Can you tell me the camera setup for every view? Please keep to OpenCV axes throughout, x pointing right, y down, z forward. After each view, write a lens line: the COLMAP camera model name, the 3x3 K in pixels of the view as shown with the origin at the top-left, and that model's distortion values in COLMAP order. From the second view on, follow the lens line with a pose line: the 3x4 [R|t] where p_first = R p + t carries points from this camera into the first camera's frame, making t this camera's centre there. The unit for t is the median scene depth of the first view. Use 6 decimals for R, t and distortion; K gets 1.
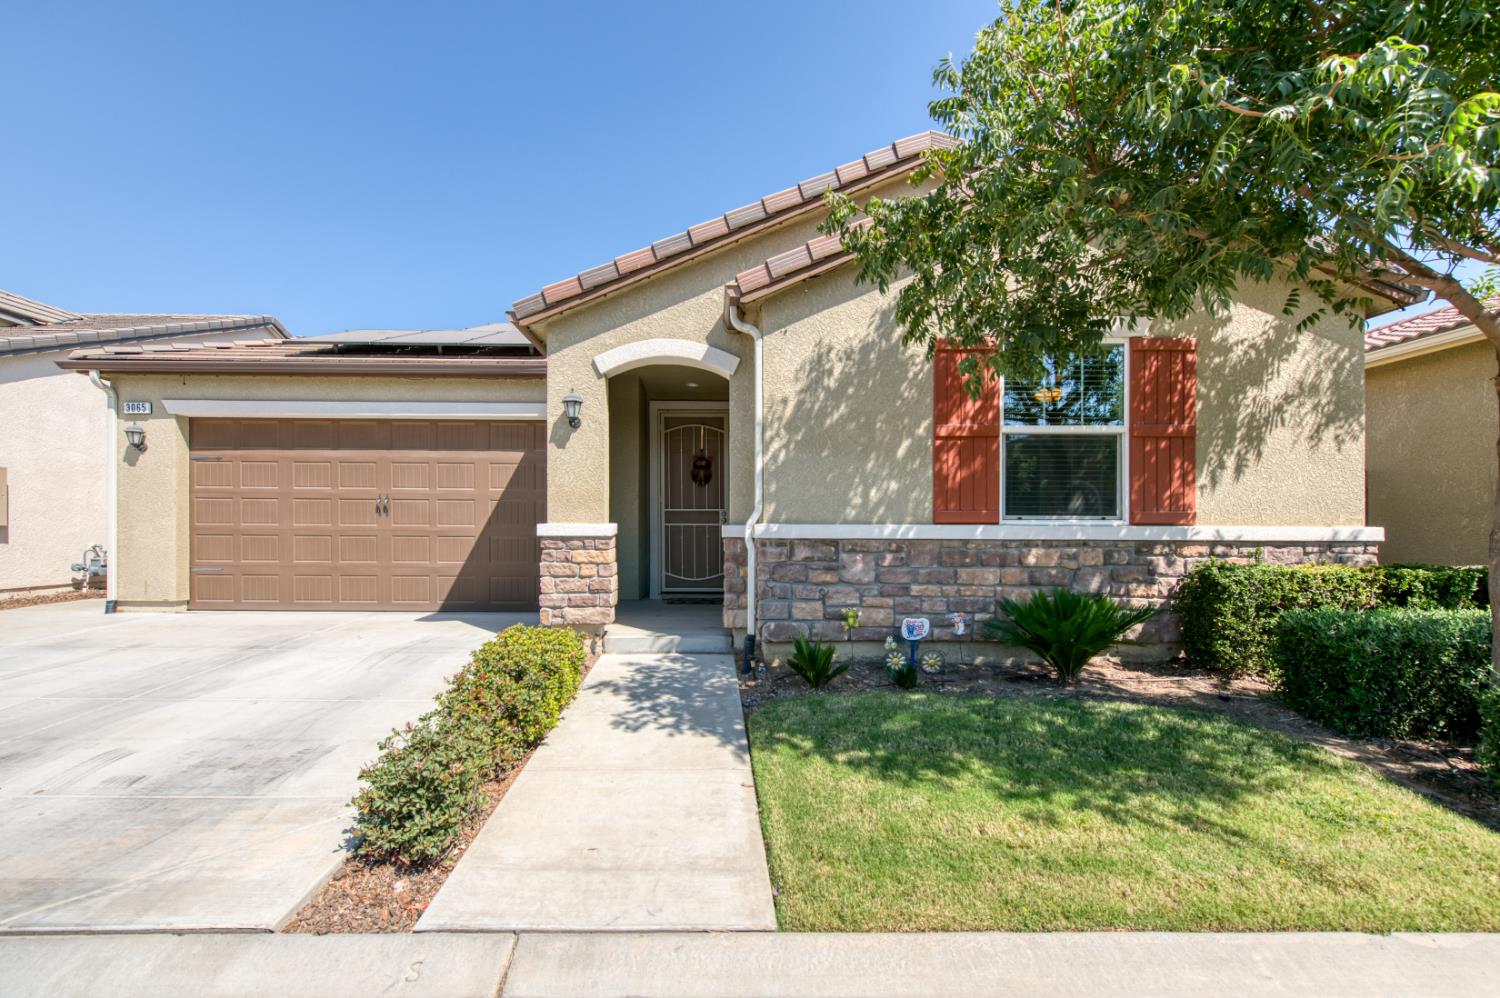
lens RADIAL K [[602.5, 0, 743.3], [0, 602.5, 548.5], [0, 0, 1]] dist [0.009845, -0.002947]
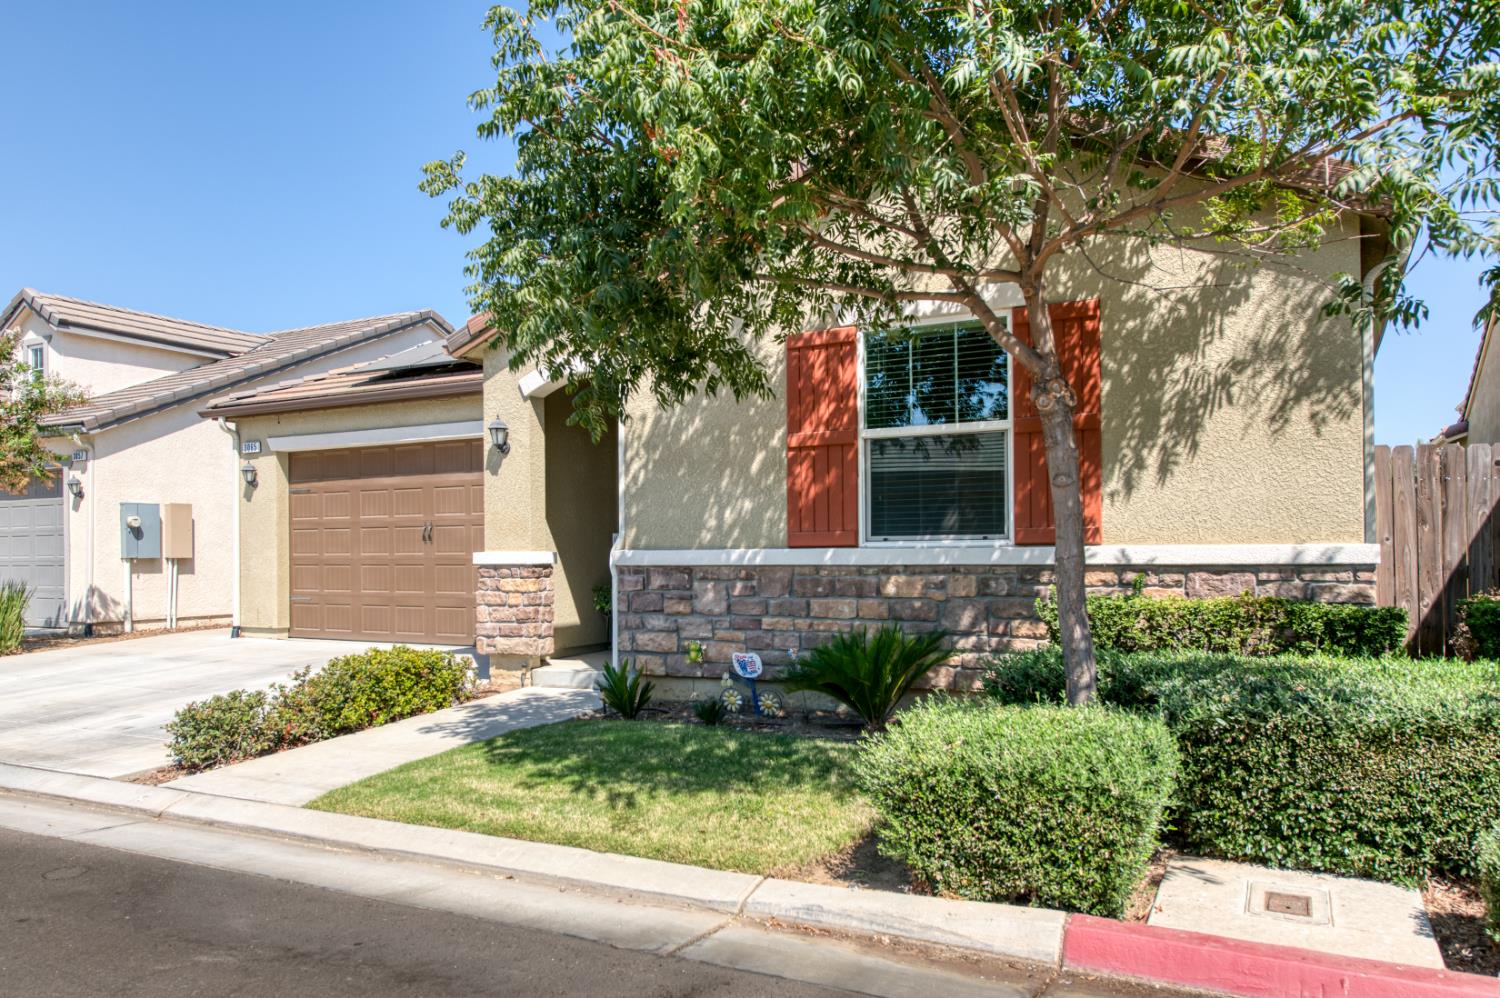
lens RADIAL K [[1103.2, 0, 777.8], [0, 1103.2, 578.0], [0, 0, 1]] dist [0.002324, 0.003986]
pose [[0.884479, -0.000655, -0.466579, 1.032472], [-0.001724, 0.999988, -0.004672, 0.010356], [0.466576, 0.004937, 0.884467, -0.409302]]
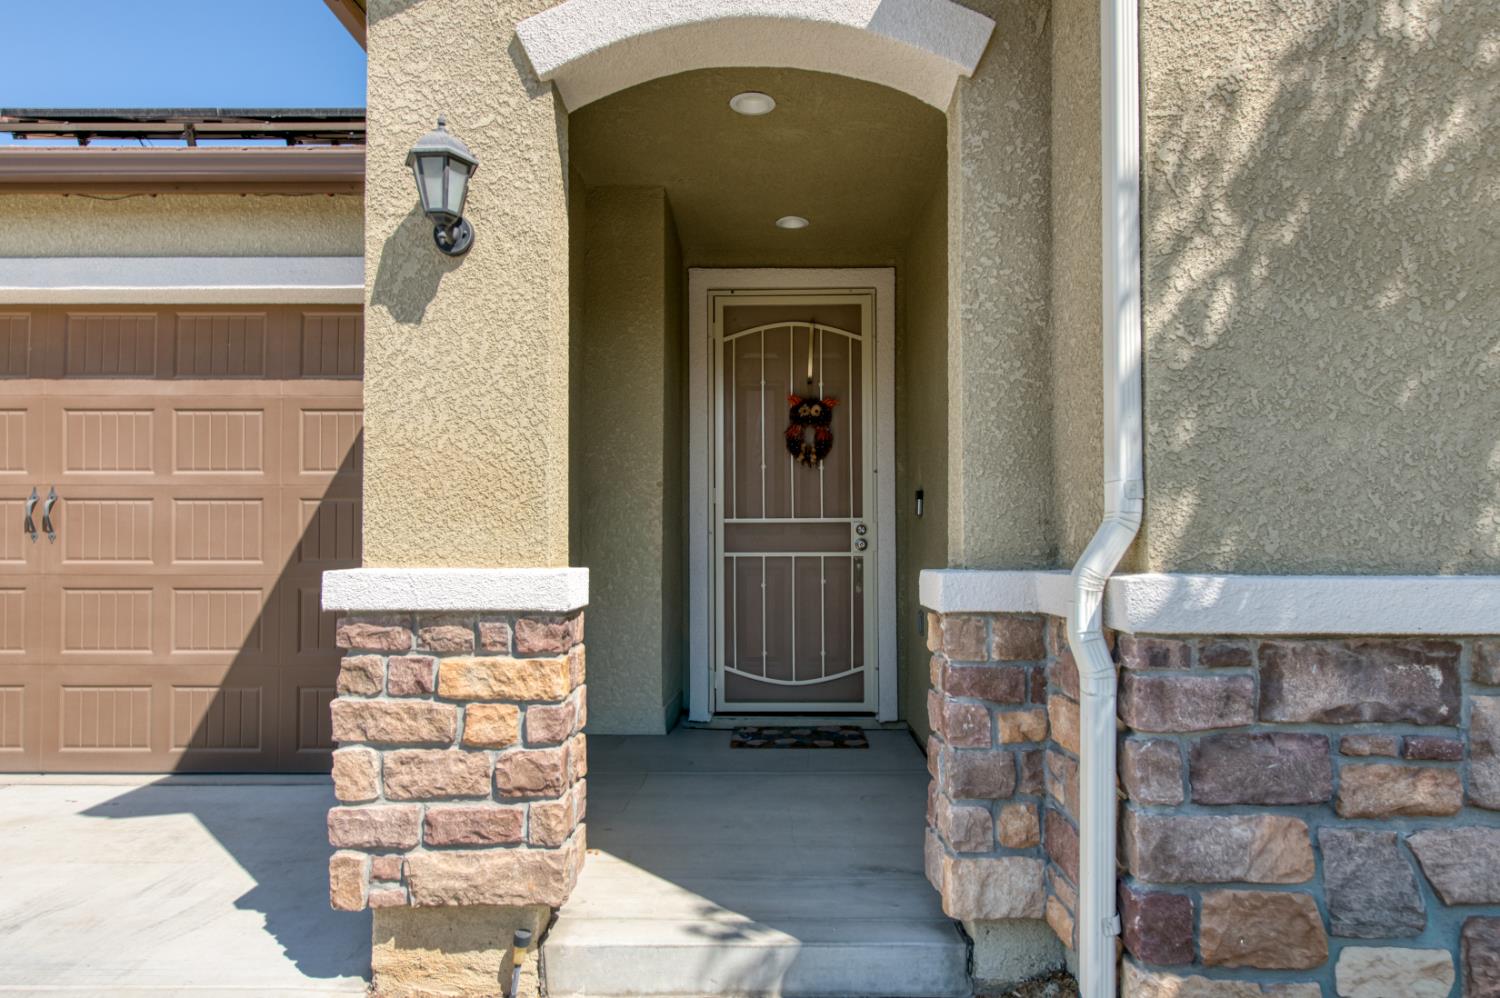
lens RADIAL K [[886.3, 0, 793.0], [0, 886.3, 547.8], [0, 0, 1]] dist [0.002499, 0.000943]
pose [[0.999565, -0.003566, -0.029288, -0.103214], [0.002582, 0.999434, -0.033548, -0.039451], [0.029391, 0.033457, 0.999008, 0.612473]]
